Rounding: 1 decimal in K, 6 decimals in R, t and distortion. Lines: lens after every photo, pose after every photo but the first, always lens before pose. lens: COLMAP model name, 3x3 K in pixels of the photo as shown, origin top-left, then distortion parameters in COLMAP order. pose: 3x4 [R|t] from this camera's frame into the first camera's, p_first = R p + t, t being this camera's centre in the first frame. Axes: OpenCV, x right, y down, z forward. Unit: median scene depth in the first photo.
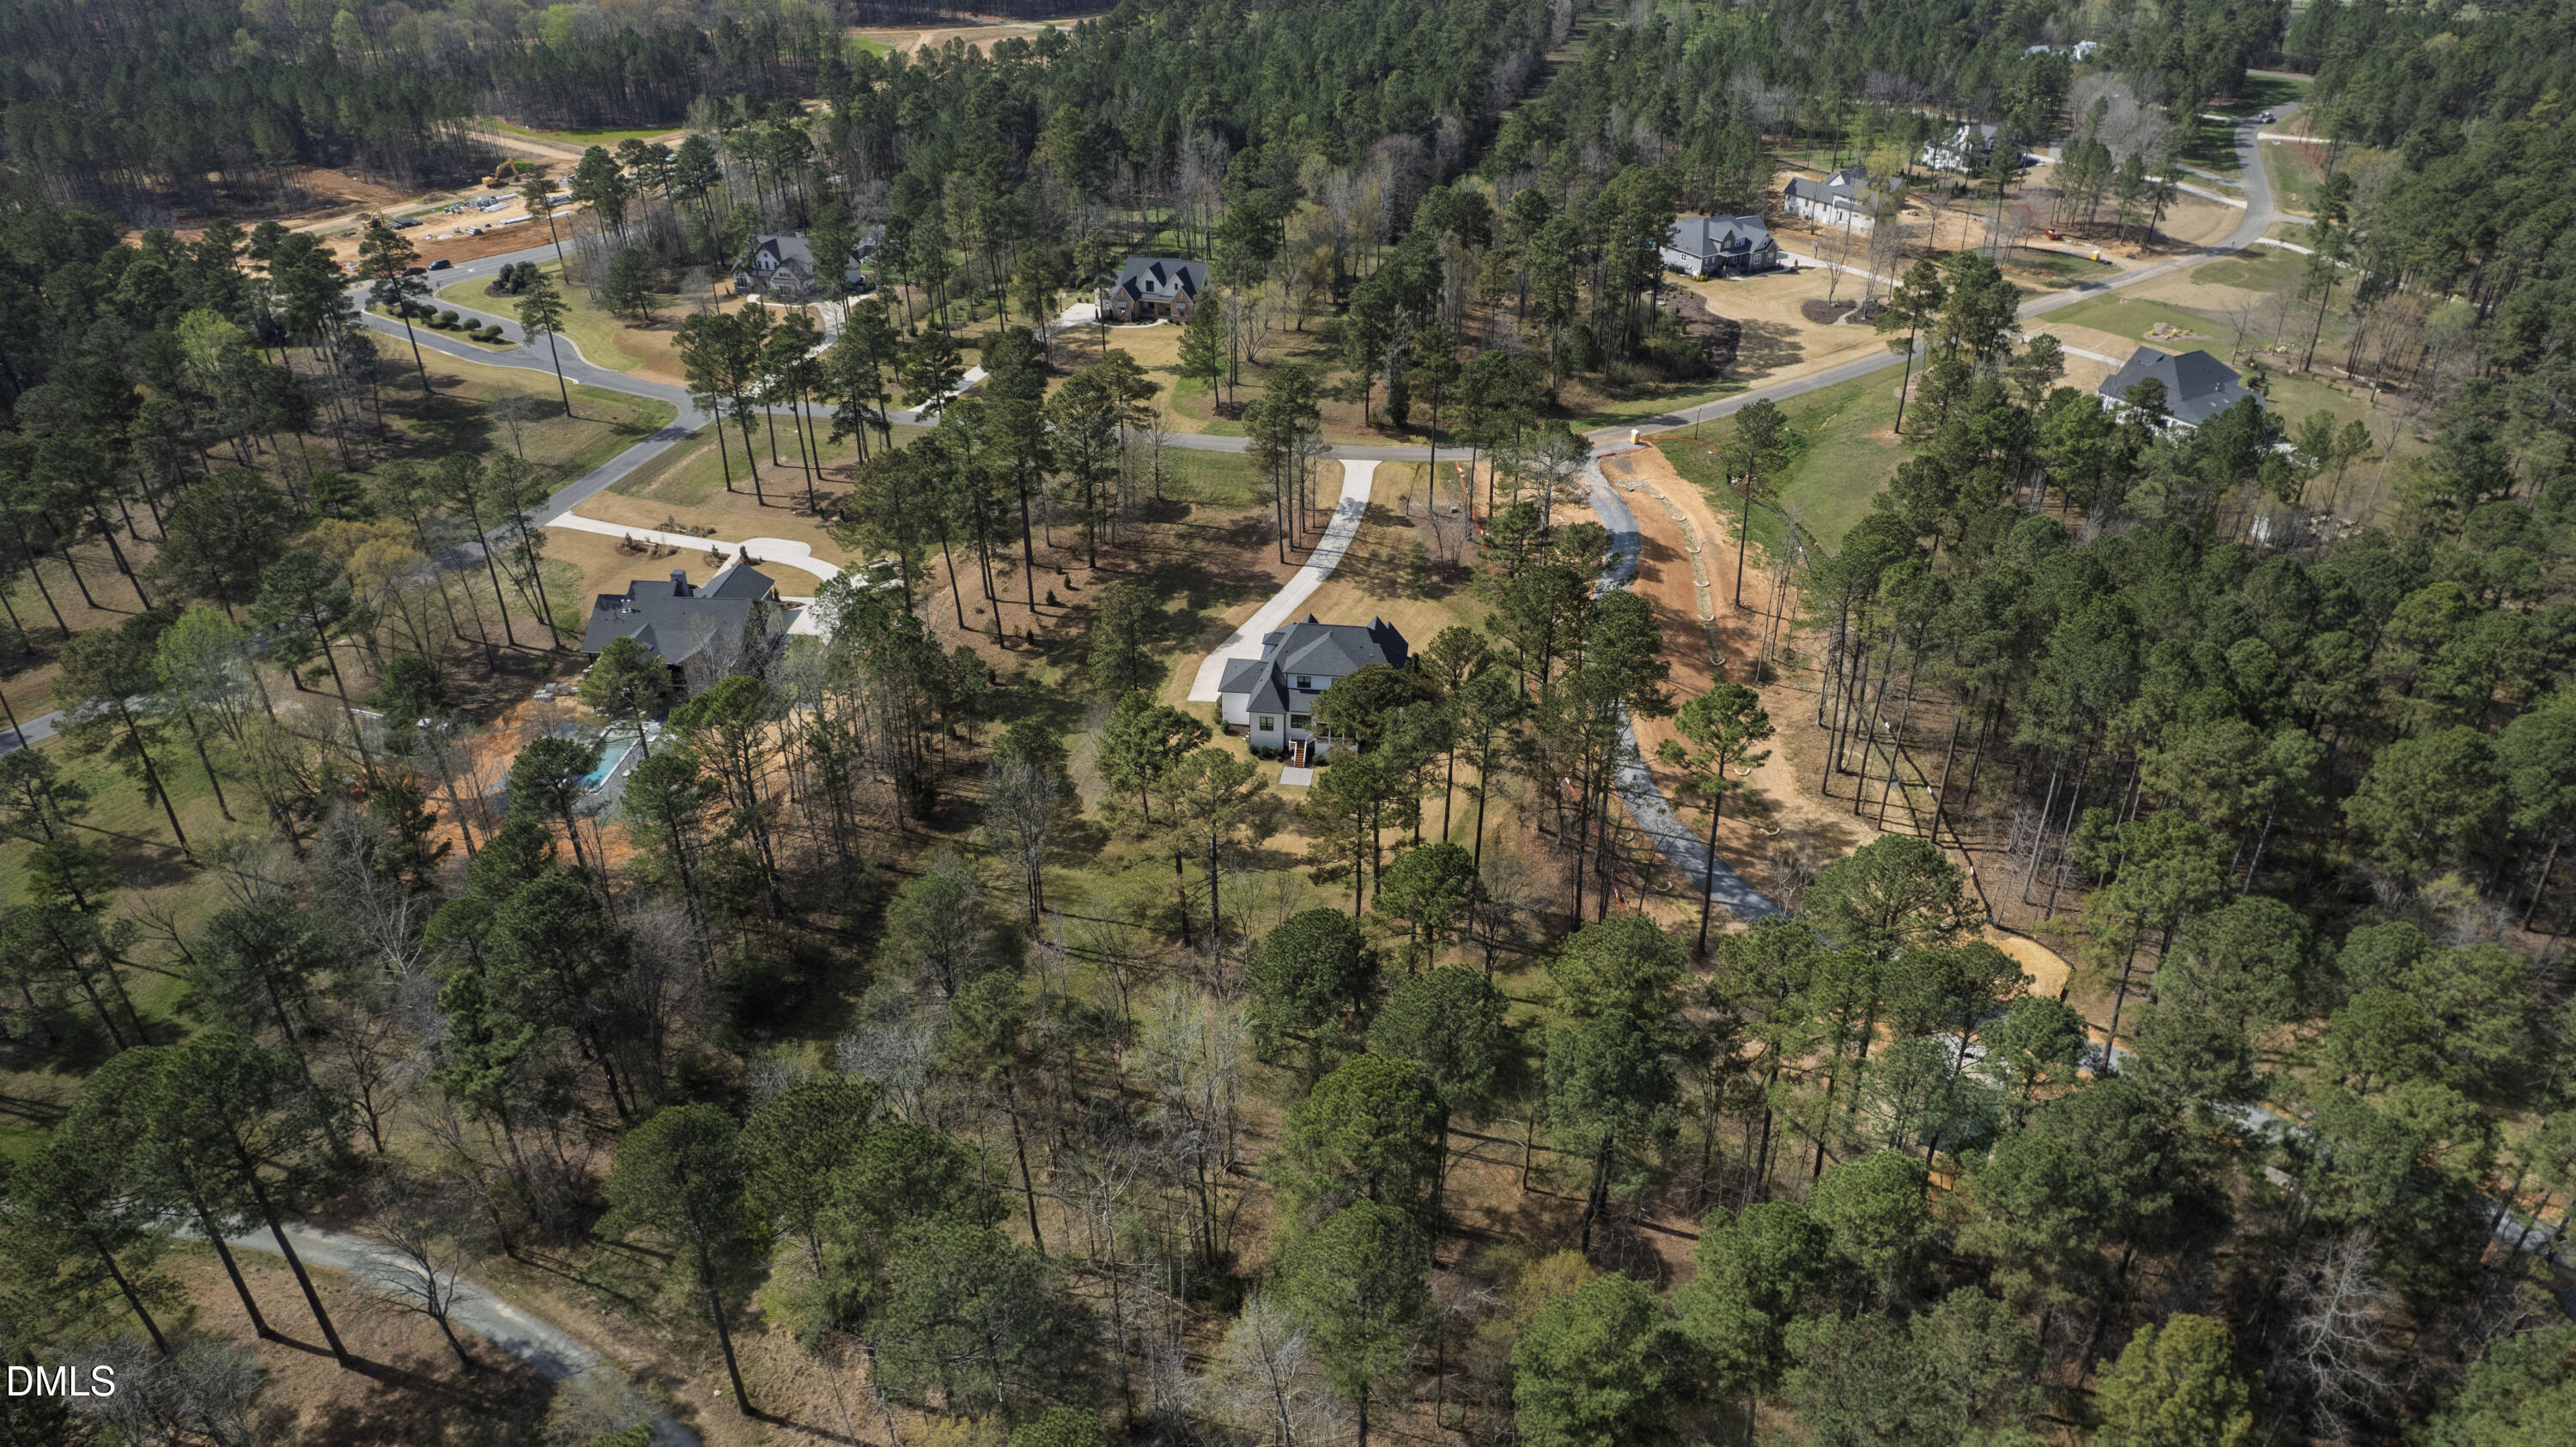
lens RADIAL K [[1637.7, 0, 1275.1], [0, 1637.7, 696.3], [0, 0, 1]] dist [-0.068577, 0.060023]
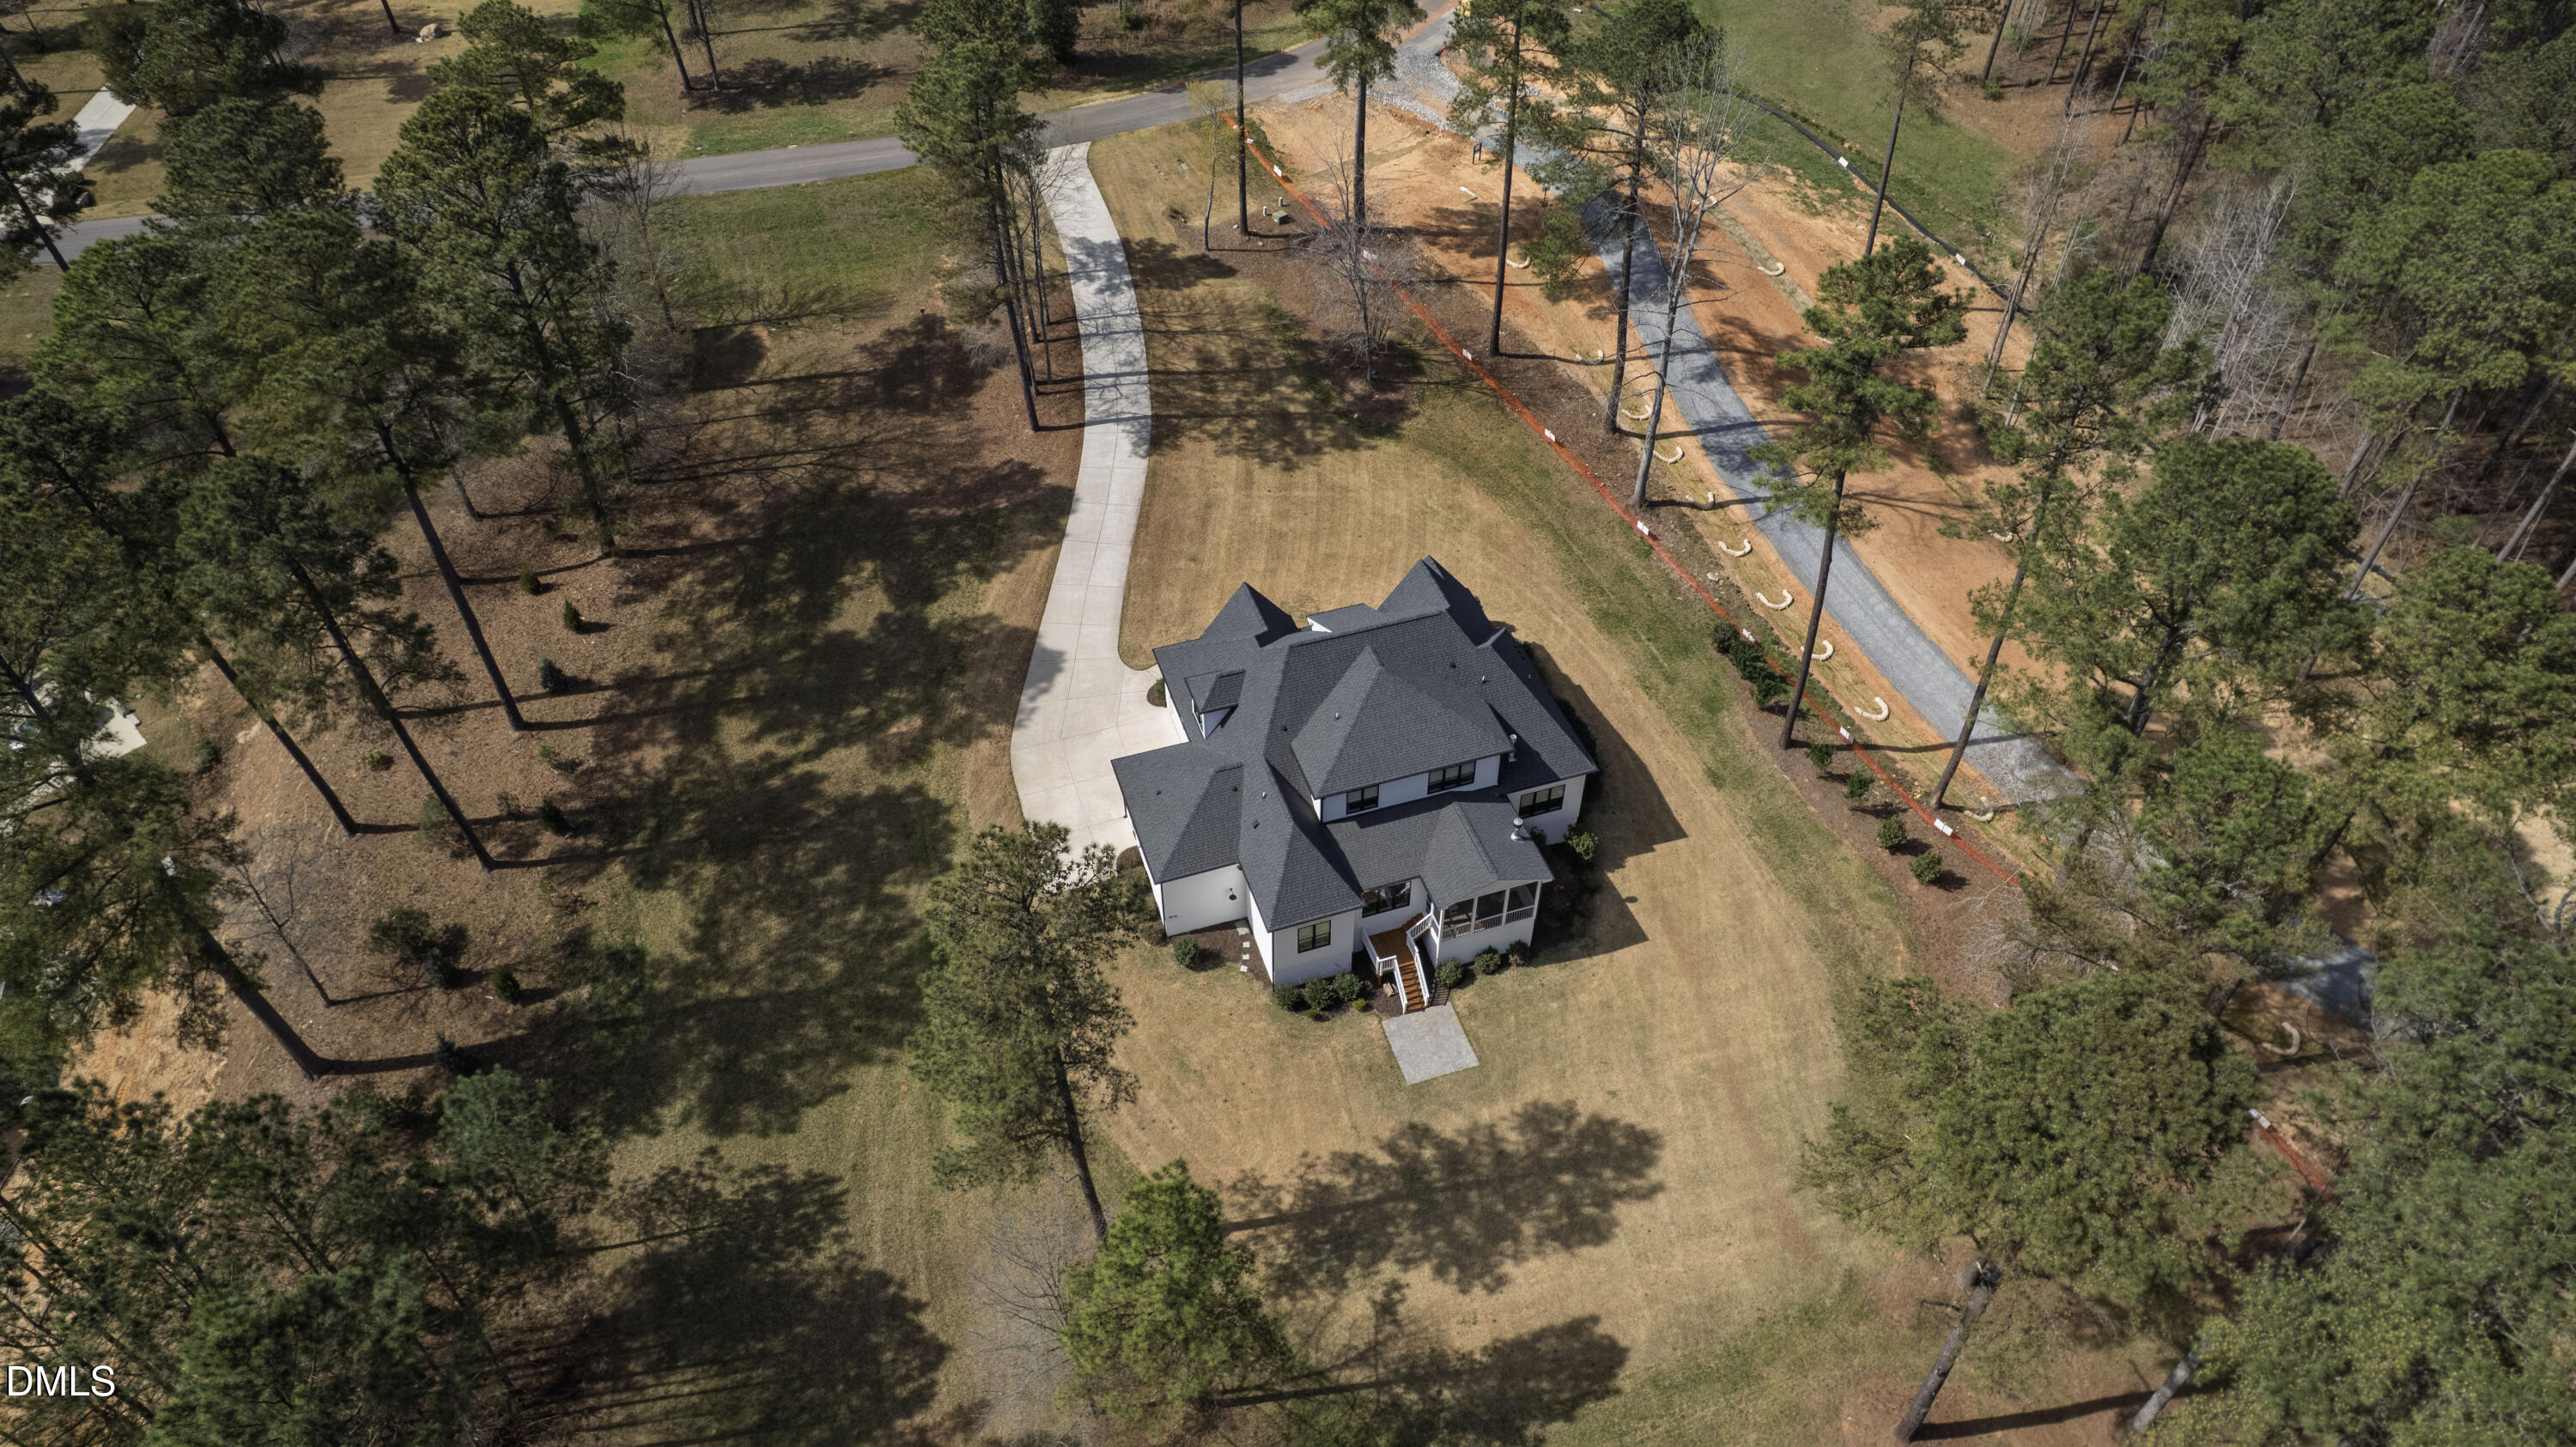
lens RADIAL K [[1637.7, 0, 1281.6], [0, 1637.7, 703.7], [0, 0, 1]] dist [-0.068577, 0.060023]
pose [[0.899806, -0.305706, 0.311277, -0.078076], [0.218020, 0.933058, 0.286130, -0.099386], [-0.377911, -0.189597, 0.906221, 0.435690]]
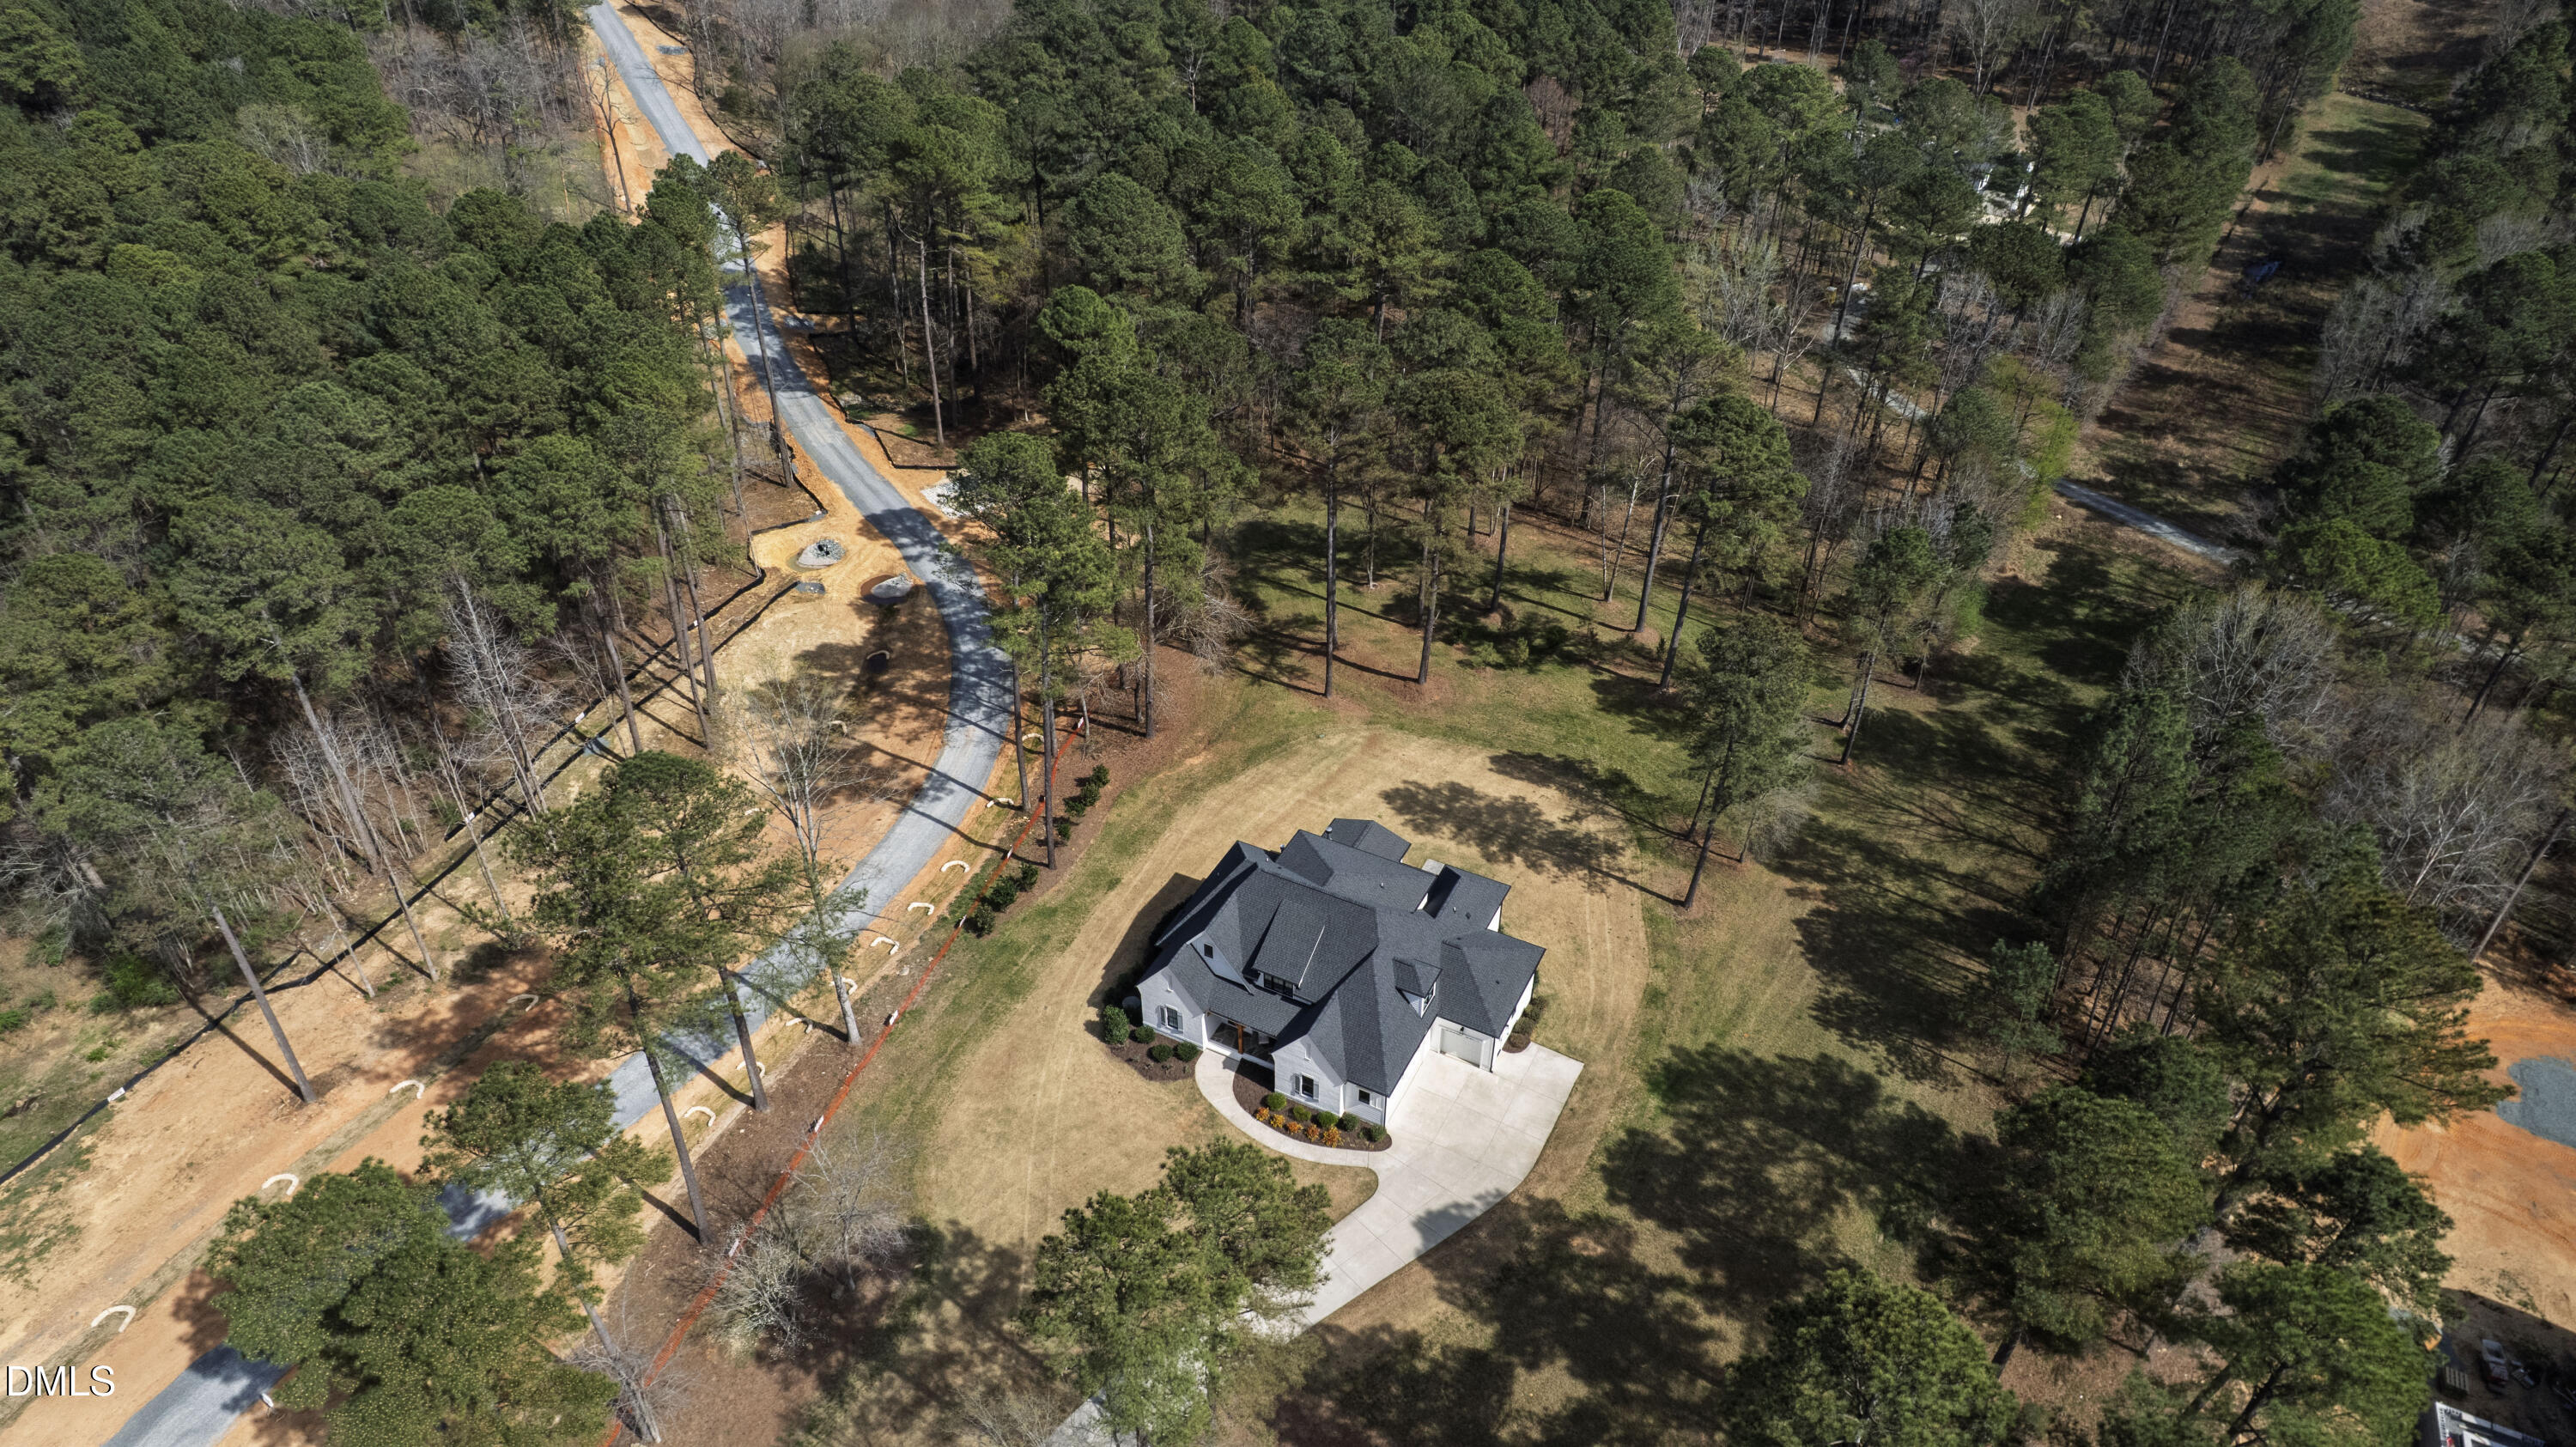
lens RADIAL K [[1637.7, 0, 1285.5], [0, 1637.7, 732.7], [0, 0, 1]] dist [-0.068577, 0.060023]
pose [[-0.942294, -0.210608, 0.260244, -0.053642], [0.163467, 0.388944, 0.906643, -0.359957], [-0.292166, 0.896865, -0.332071, 0.768305]]
